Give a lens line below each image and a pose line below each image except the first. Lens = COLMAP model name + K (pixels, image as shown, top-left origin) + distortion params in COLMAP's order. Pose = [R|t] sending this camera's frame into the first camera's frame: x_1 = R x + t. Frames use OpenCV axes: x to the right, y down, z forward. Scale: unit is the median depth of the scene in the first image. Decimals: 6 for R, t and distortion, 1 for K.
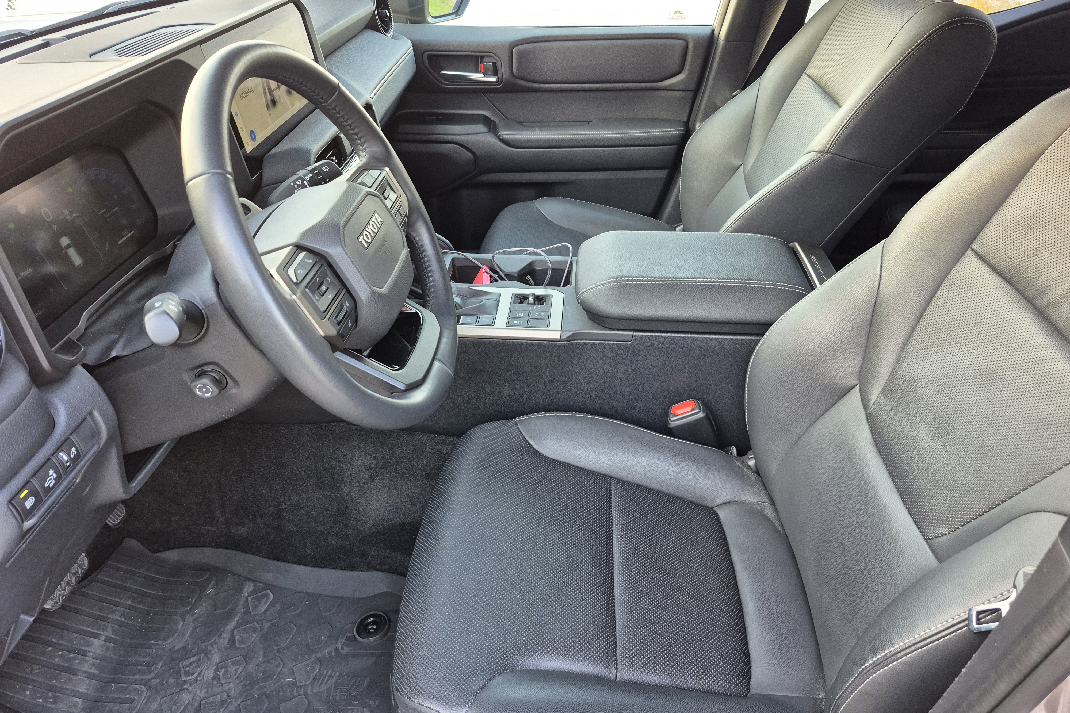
lens RADIAL K [[746.8, 0, 526.2], [0, 746.8, 361.4], [0, 0, 1]] dist [0.044995, -0.031527]
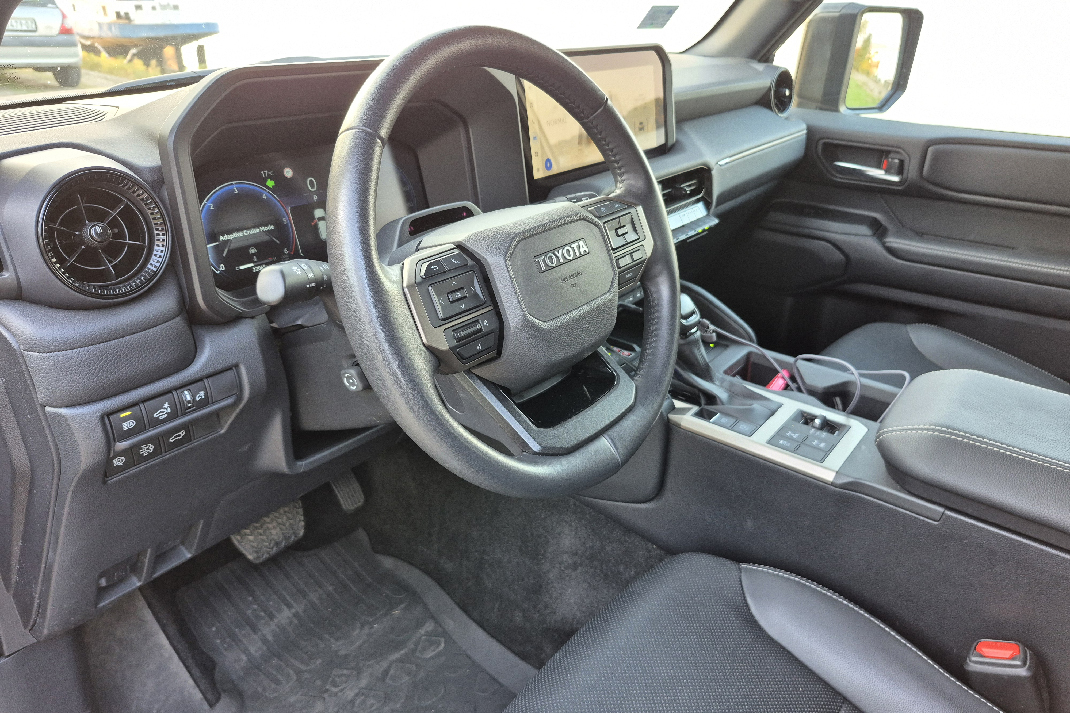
lens RADIAL K [[746.8, 0, 539.3], [0, 746.8, 349.0], [0, 0, 1]] dist [0.044995, -0.031527]
pose [[0.834573, 0.255504, -0.488062, 0.114460], [-0.328101, 0.942207, -0.067792, -0.007297], [0.442534, 0.216712, 0.870172, 0.169034]]
